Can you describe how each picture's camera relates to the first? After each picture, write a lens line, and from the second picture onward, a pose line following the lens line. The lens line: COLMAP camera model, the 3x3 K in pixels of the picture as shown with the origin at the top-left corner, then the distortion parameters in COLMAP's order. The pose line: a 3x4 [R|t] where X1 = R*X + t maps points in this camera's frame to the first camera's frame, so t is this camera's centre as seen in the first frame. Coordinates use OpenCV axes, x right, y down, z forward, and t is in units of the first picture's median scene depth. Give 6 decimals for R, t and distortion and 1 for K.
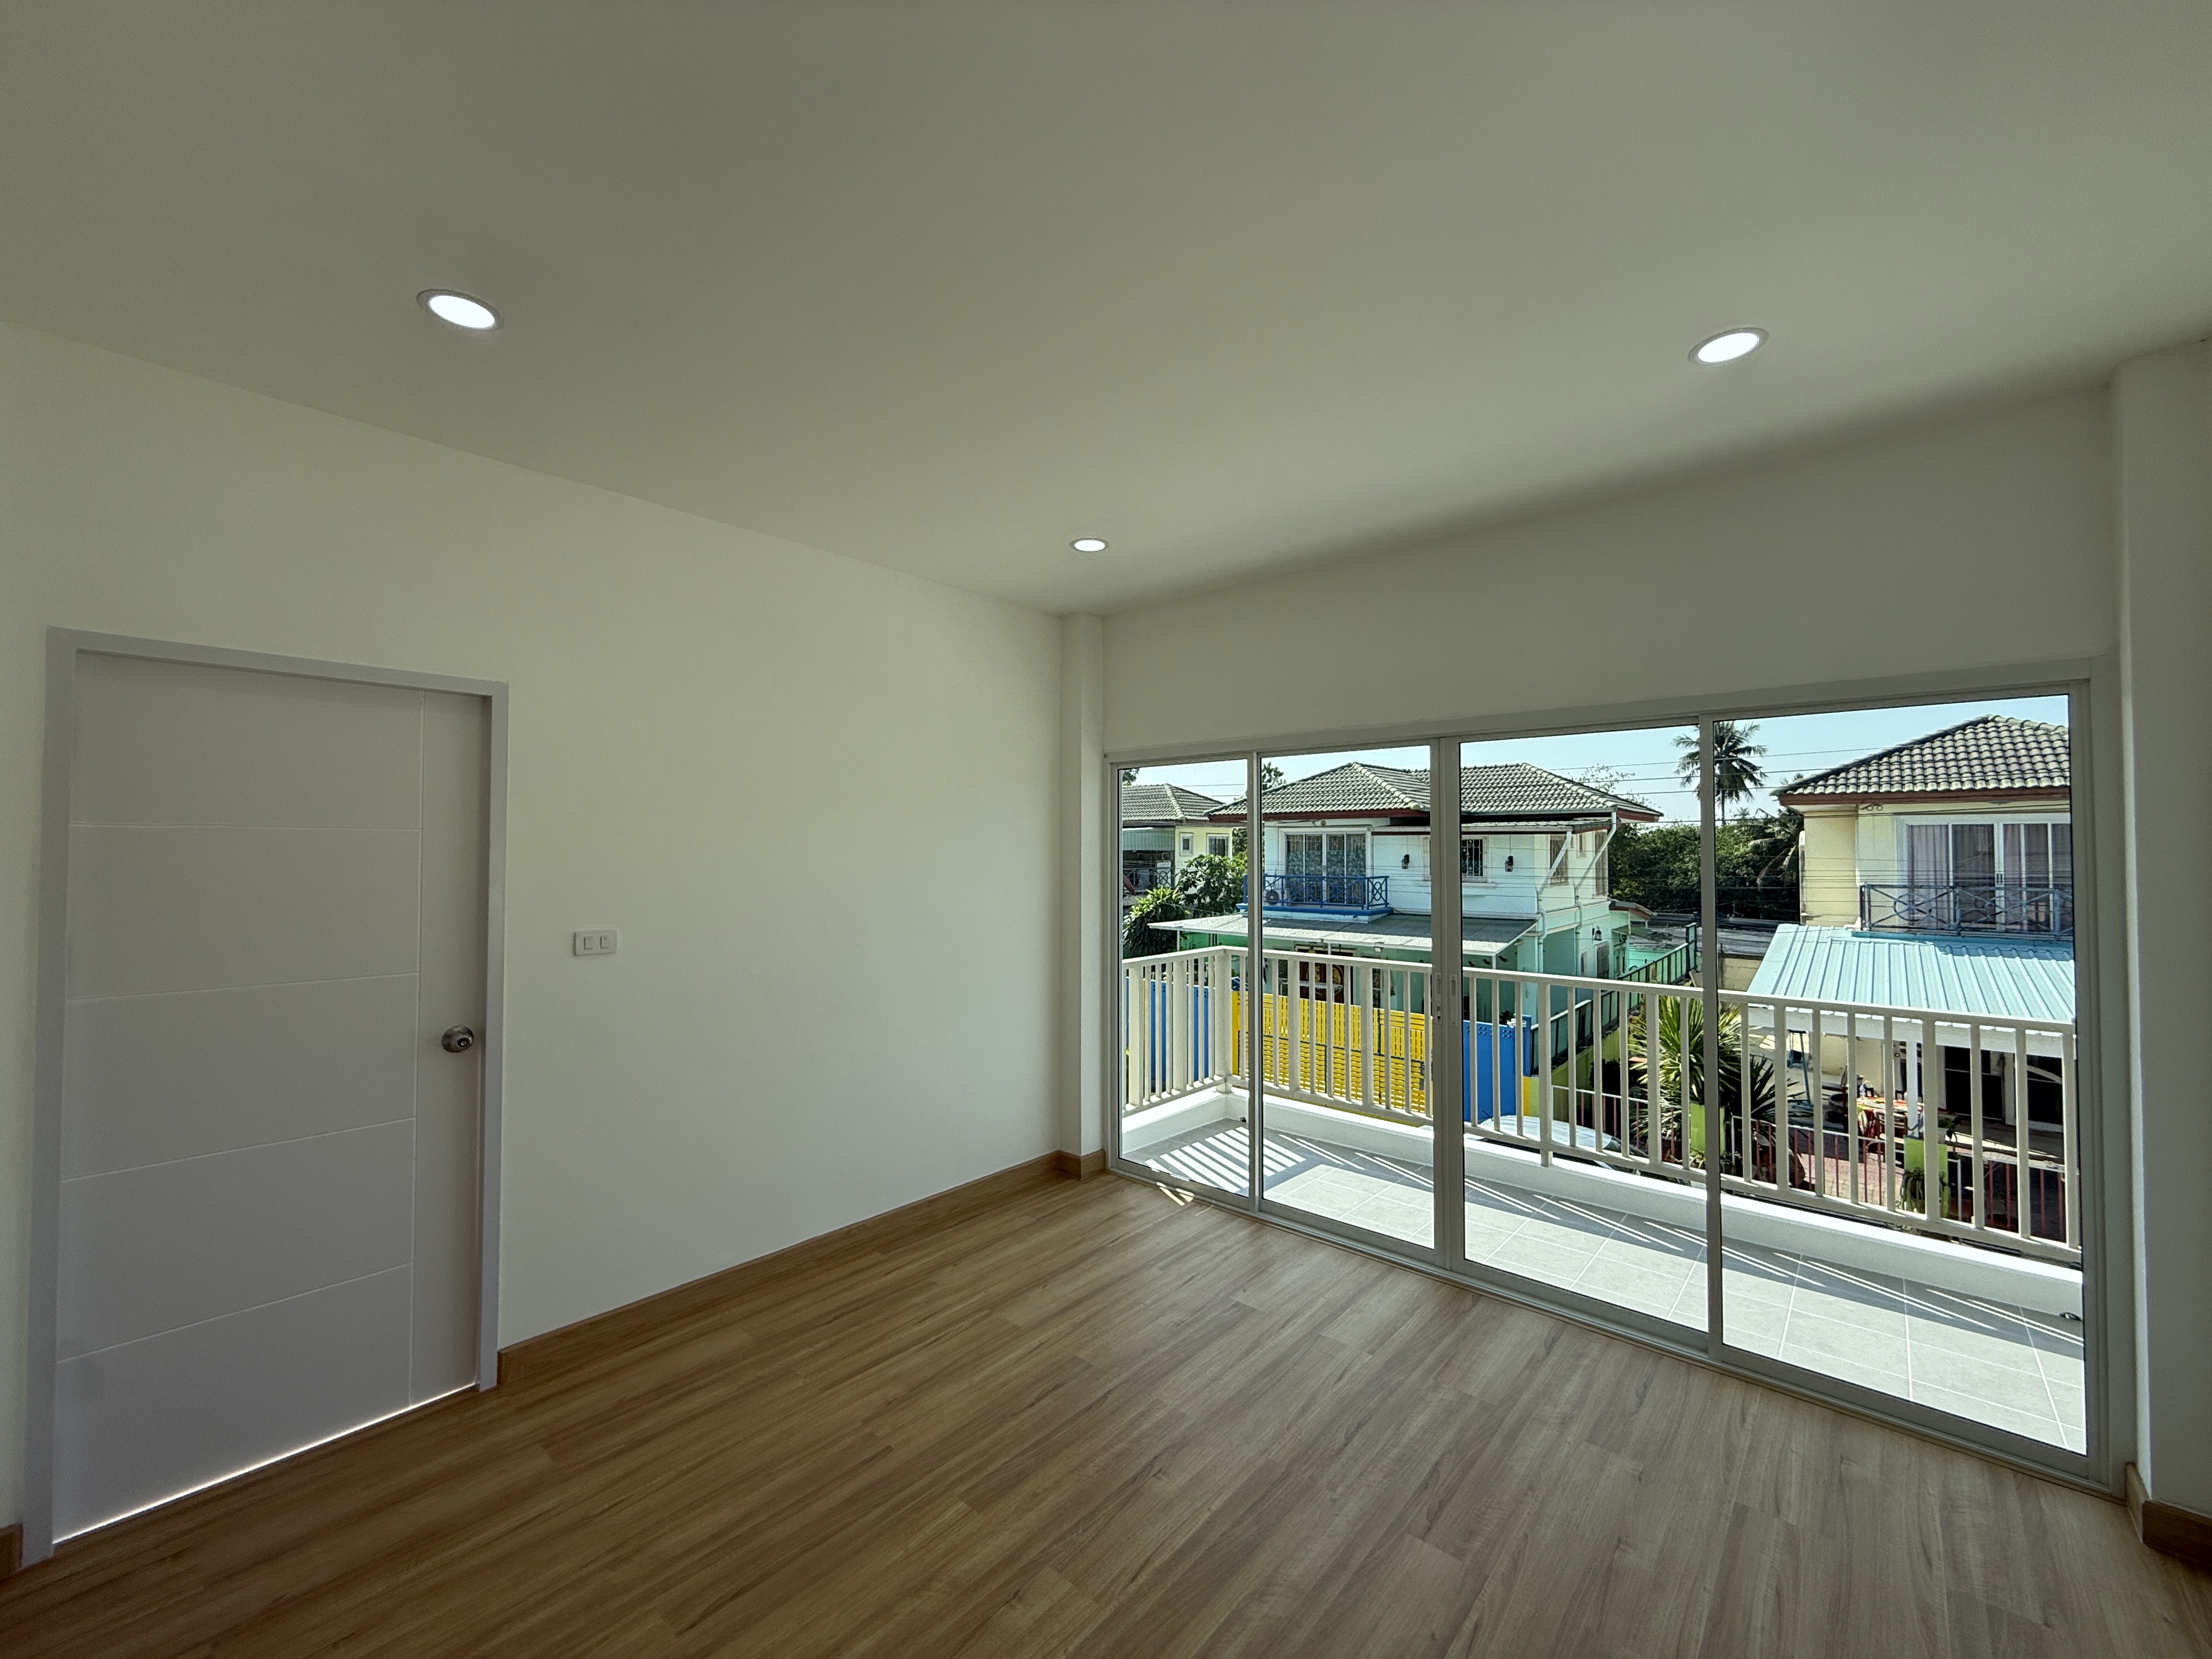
lens RADIAL K [[883.2, 0, 1098.6], [0, 883.2, 830.7], [0, 0, 1]] dist [-0.001430, 0.000382]
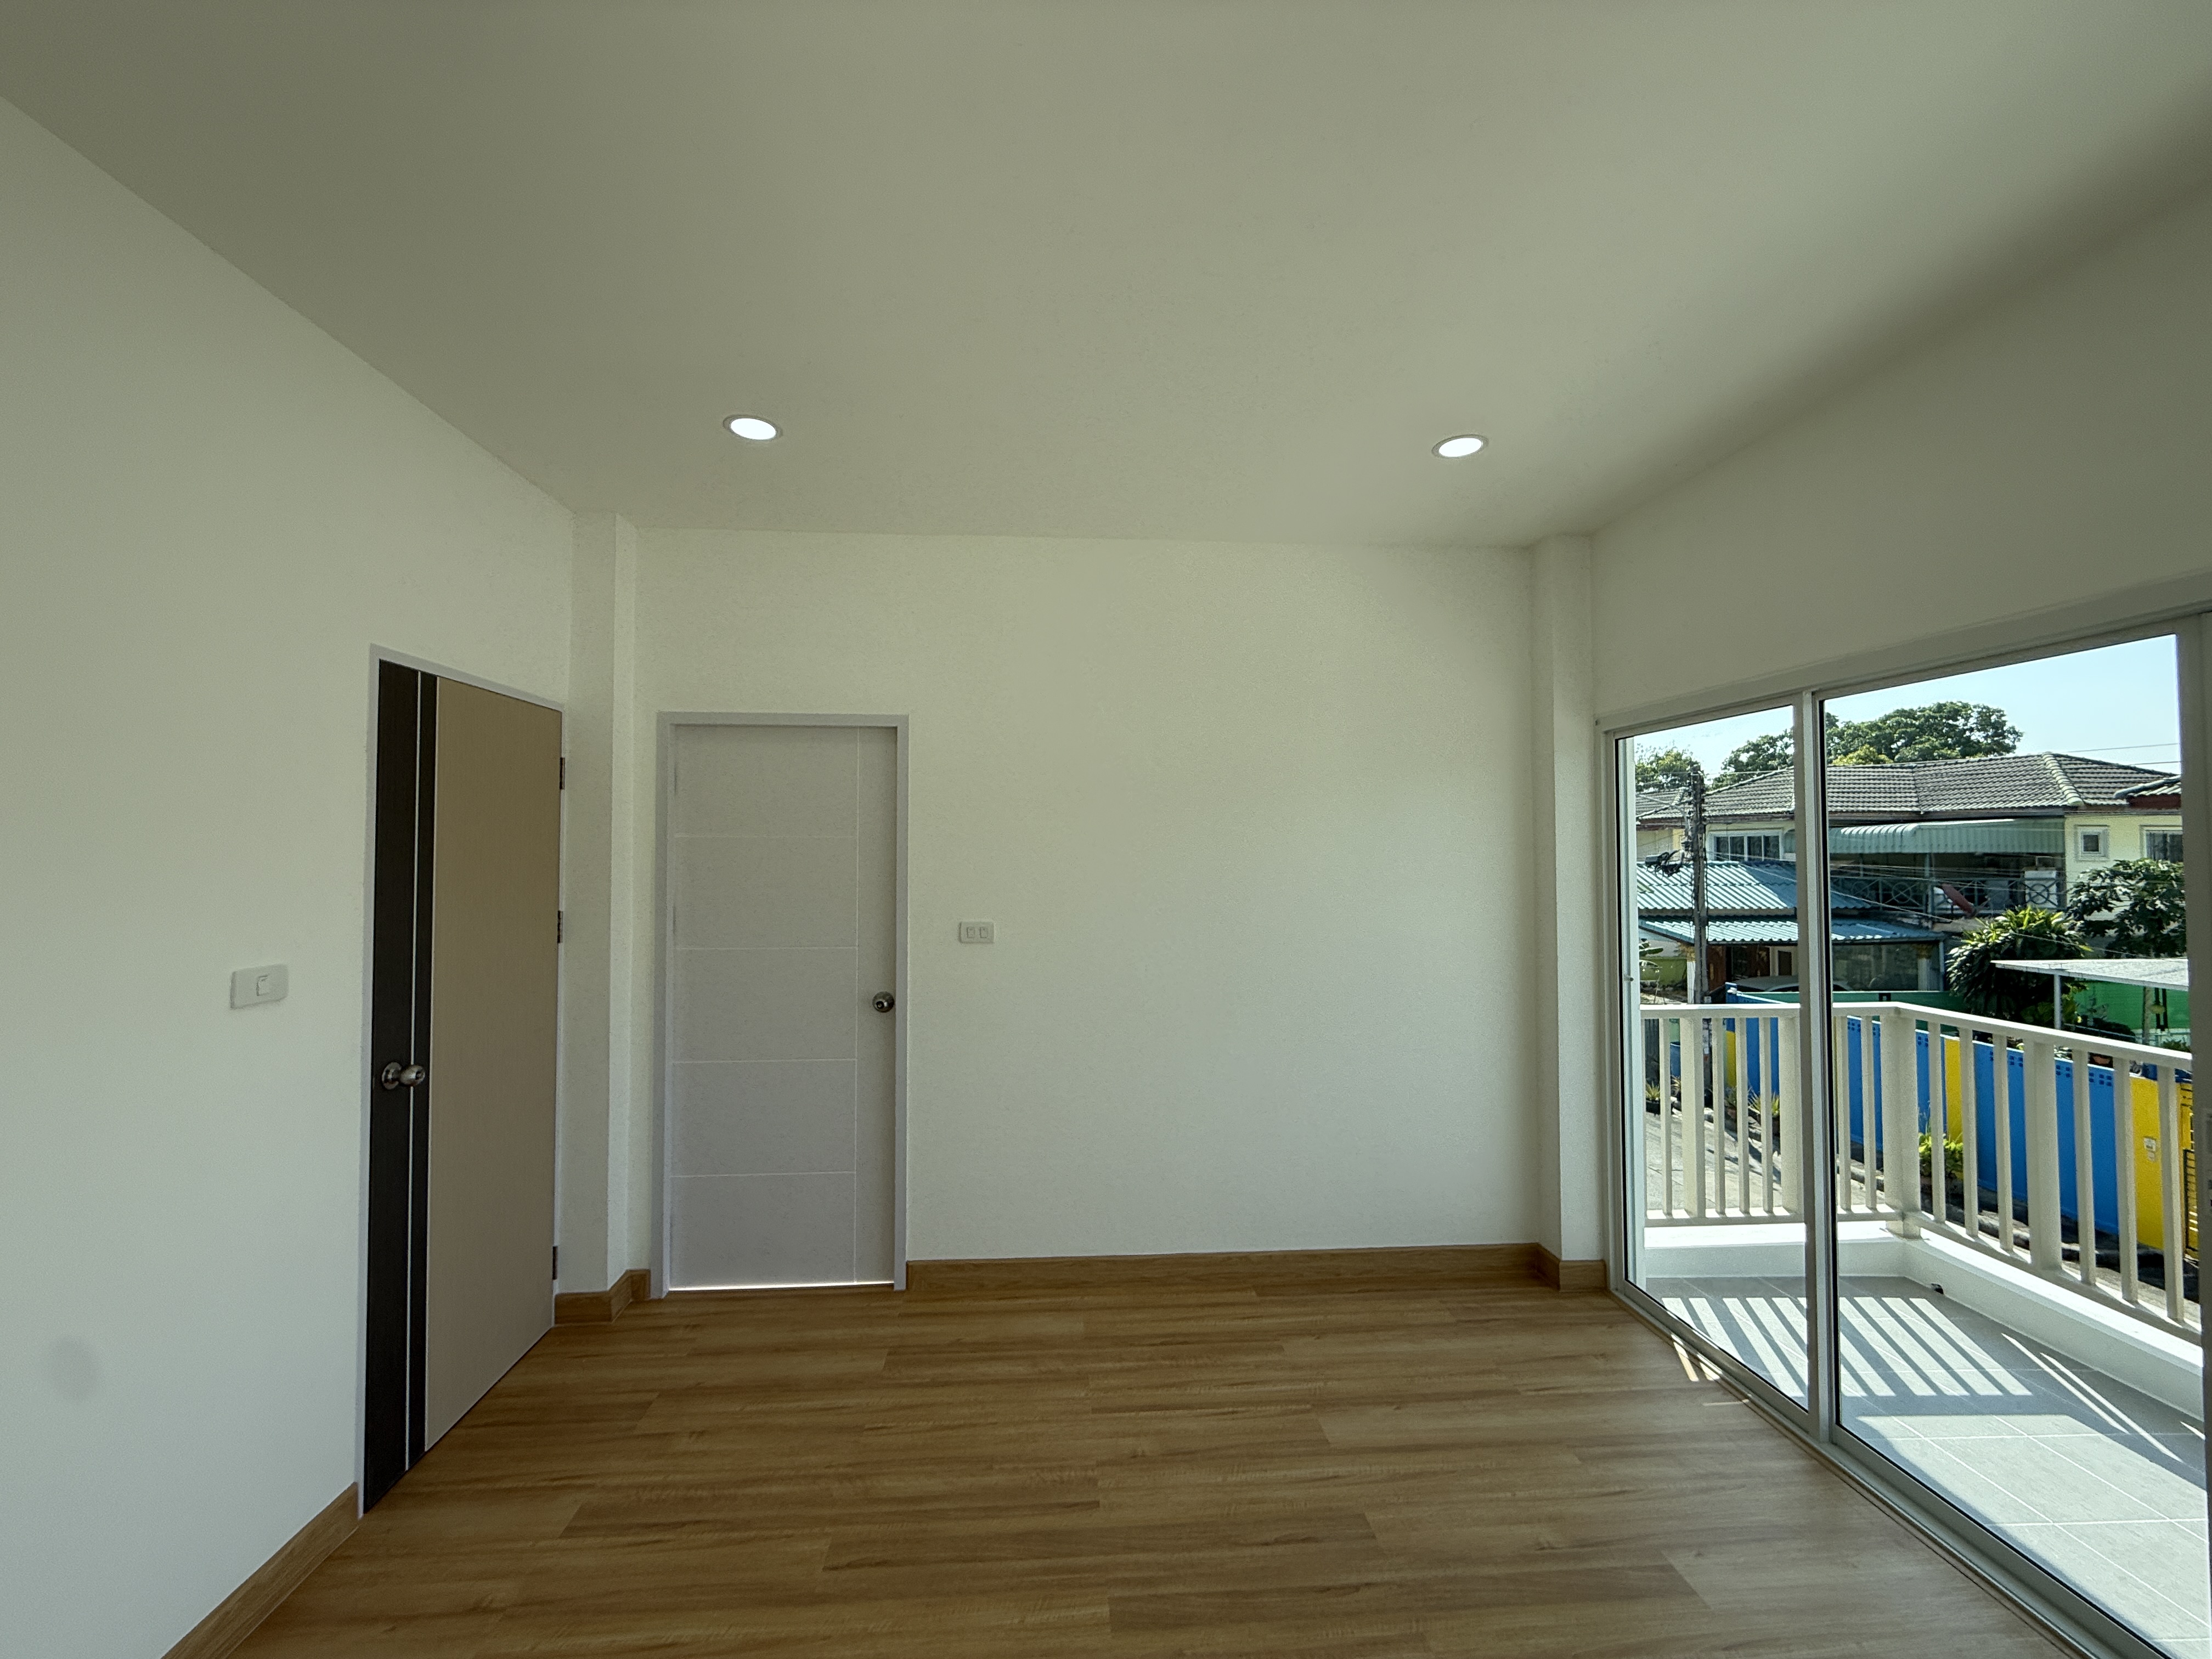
lens RADIAL K [[883.2, 0, 1097.7], [0, 883.2, 829.6], [0, 0, 1]] dist [-0.001430, 0.000382]
pose [[0.716033, -0.017848, -0.697839, 0.234391], [0.015226, 0.999835, -0.009949, 0.005136], [0.697901, -0.003501, 0.716186, 0.196548]]
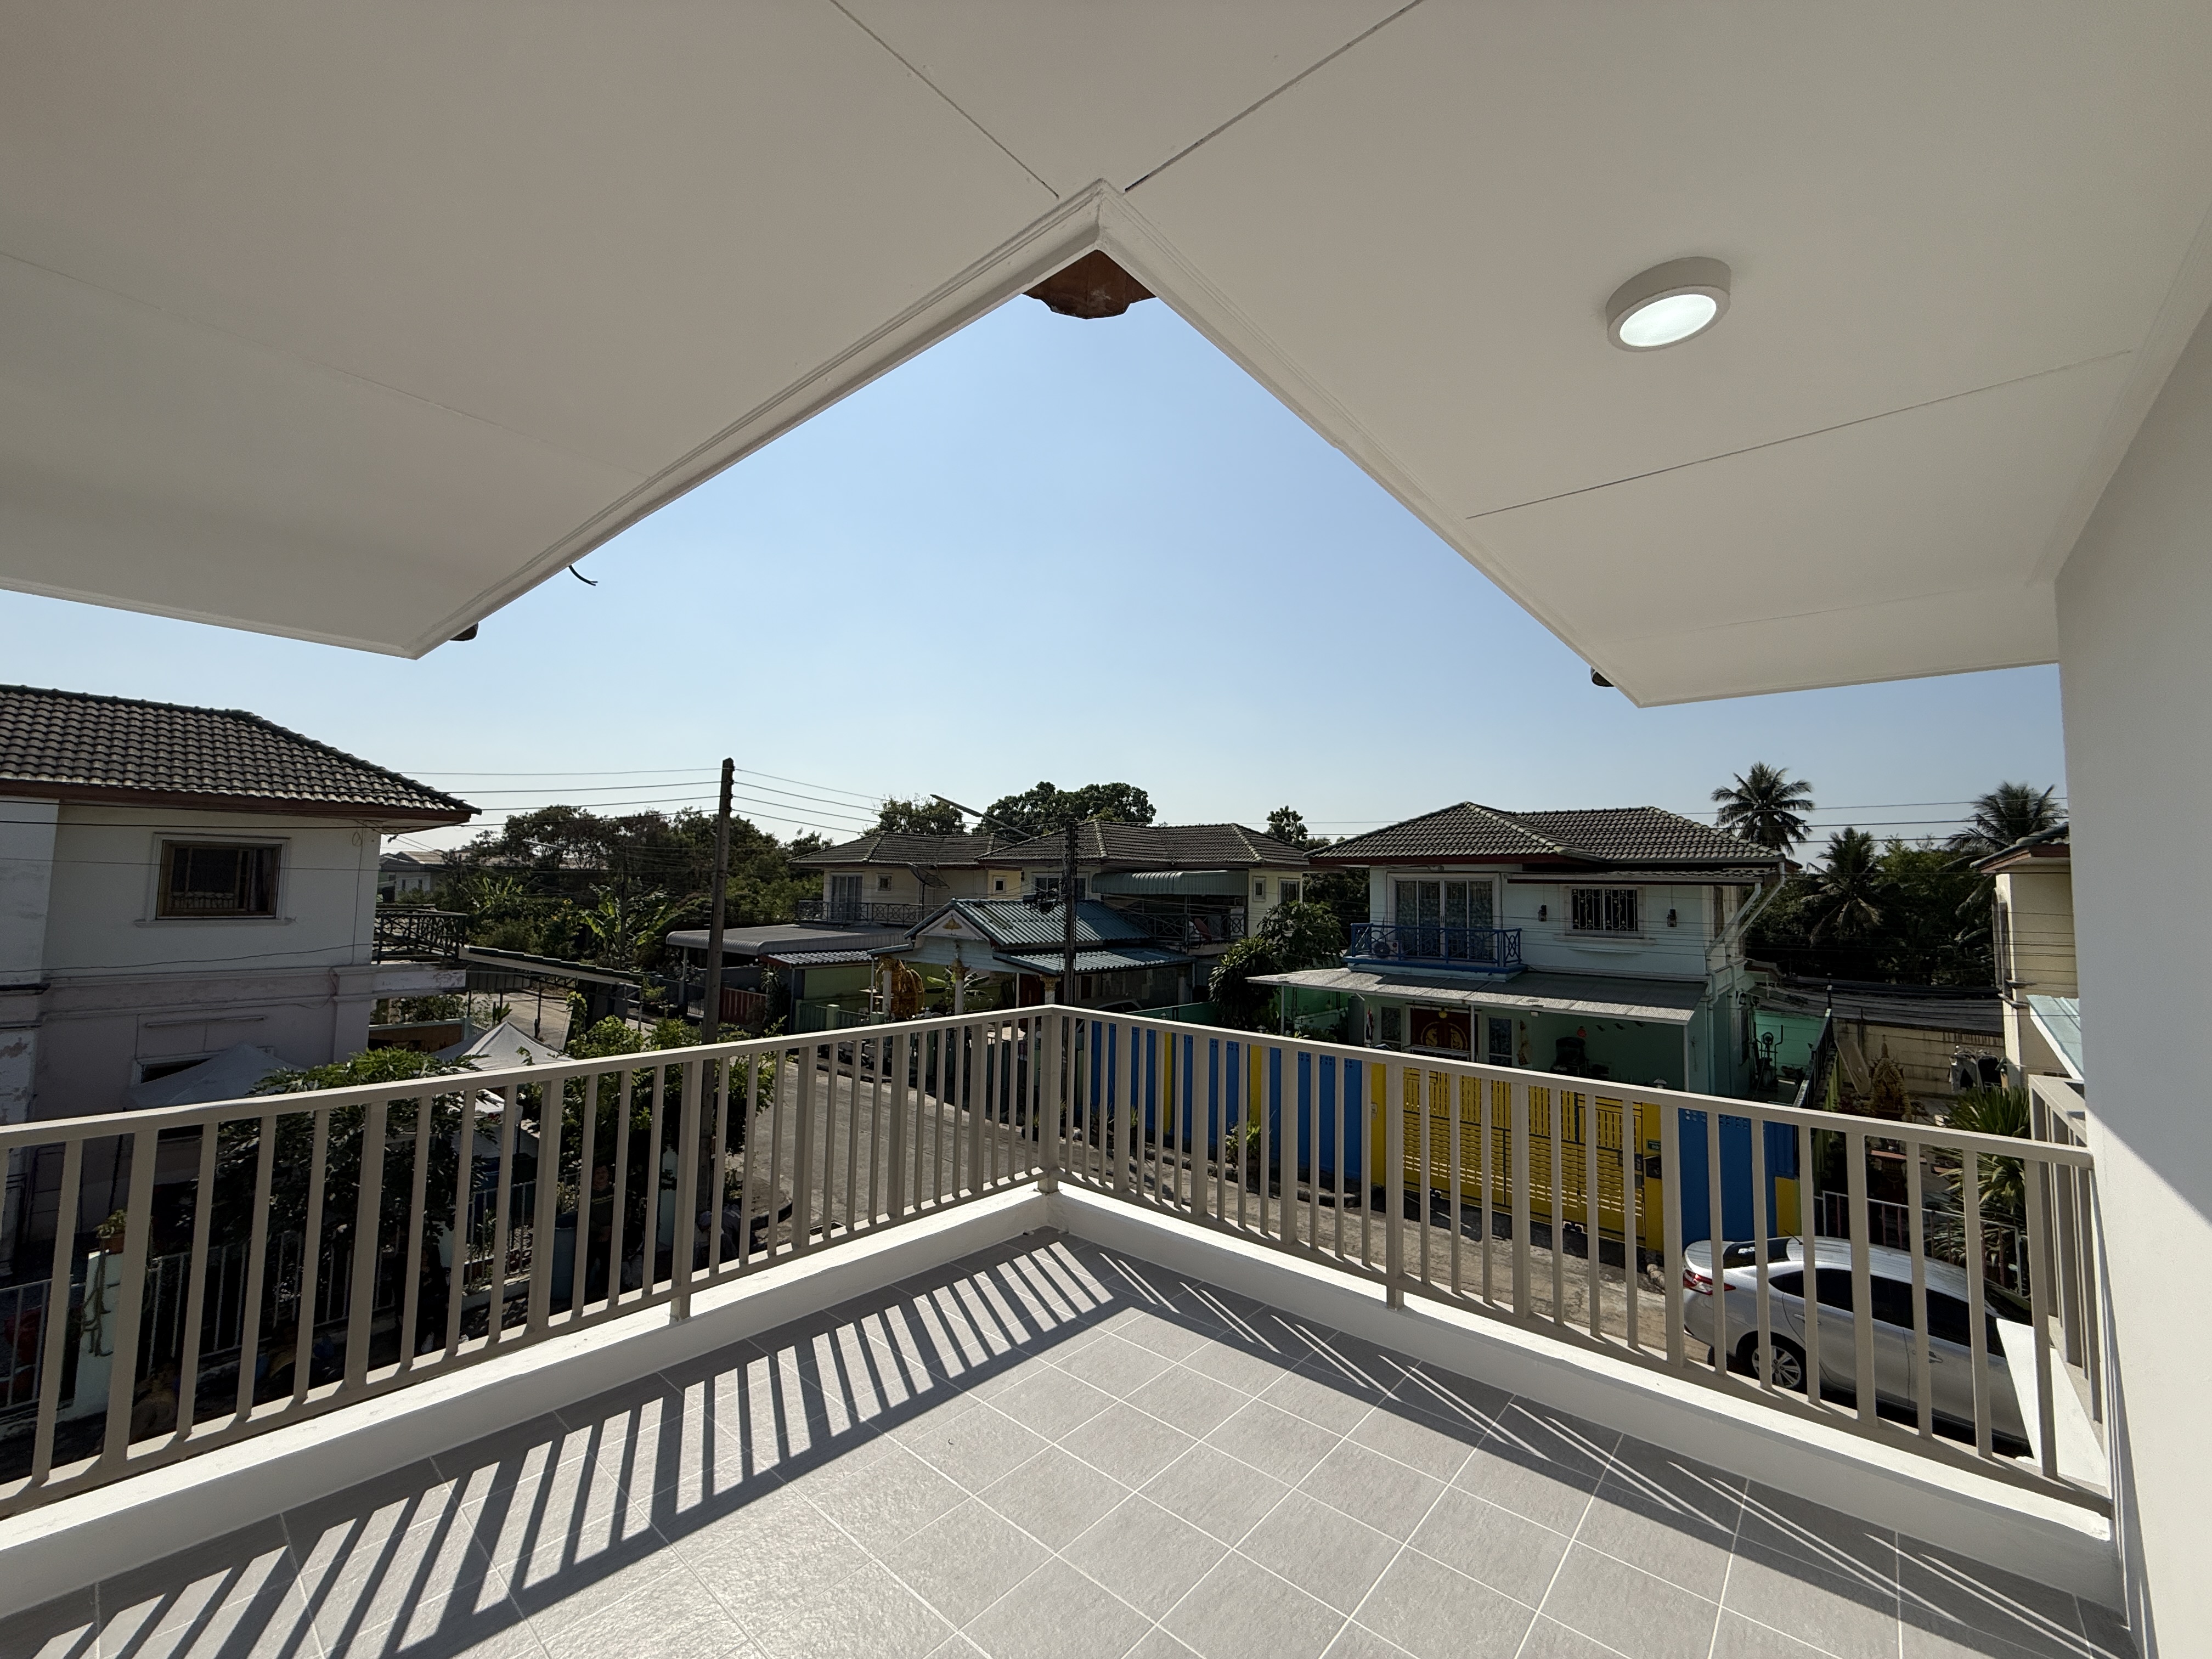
lens RADIAL K [[883.2, 0, 1105.5], [0, 883.2, 759.1], [0, 0, 1]] dist [-0.001430, 0.000382]
pose [[0.999580, 0.022639, 0.018094, -0.675656], [-0.020125, 0.991471, -0.128762, 0.021569], [-0.020855, 0.128344, 0.991510, 0.471158]]
